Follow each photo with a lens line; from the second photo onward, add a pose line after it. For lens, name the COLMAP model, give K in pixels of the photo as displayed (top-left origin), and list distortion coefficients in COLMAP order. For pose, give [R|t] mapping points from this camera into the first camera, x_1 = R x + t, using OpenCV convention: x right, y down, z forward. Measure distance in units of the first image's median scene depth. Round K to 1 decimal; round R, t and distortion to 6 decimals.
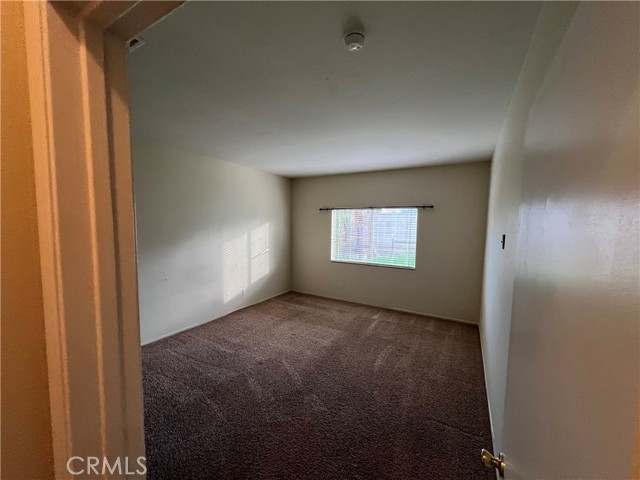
lens RADIAL K [[255.8, 0, 318.6], [0, 255.8, 242.6], [0, 0, 1]] dist [-0.002635, 0.000683]
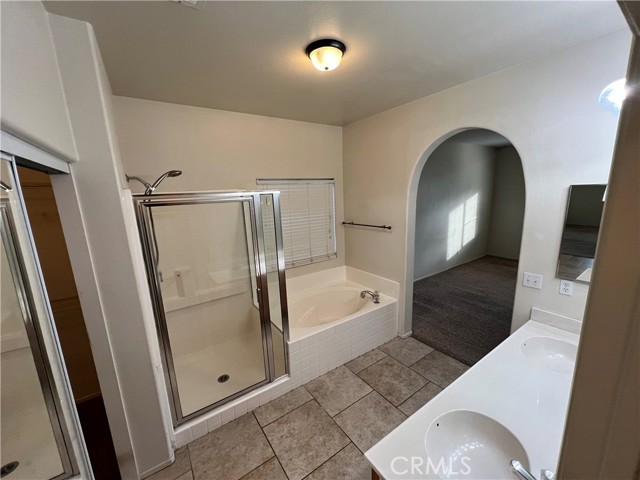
lens RADIAL K [[255.8, 0, 318.6], [0, 255.8, 242.6], [0, 0, 1]] dist [-0.002635, 0.000683]
pose [[0.900255, 0.032582, -0.434142, -0.369169], [0.024061, 0.991948, 0.124339, -0.019250], [0.434698, -0.122383, 0.892222, -0.357009]]
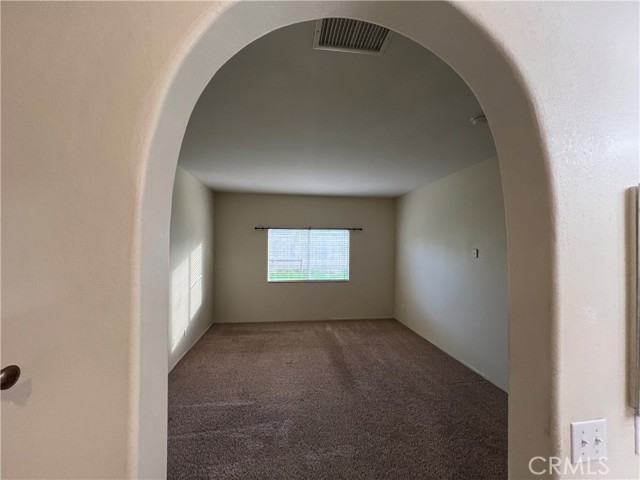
lens RADIAL K [[255.8, 0, 318.6], [0, 255.8, 242.6], [0, 0, 1]] dist [-0.002635, 0.000683]
pose [[0.790618, -0.004304, 0.612295, -0.451785], [0.049843, 0.997109, -0.057351, -0.012833], [-0.610278, 0.075862, 0.788547, 0.137035]]
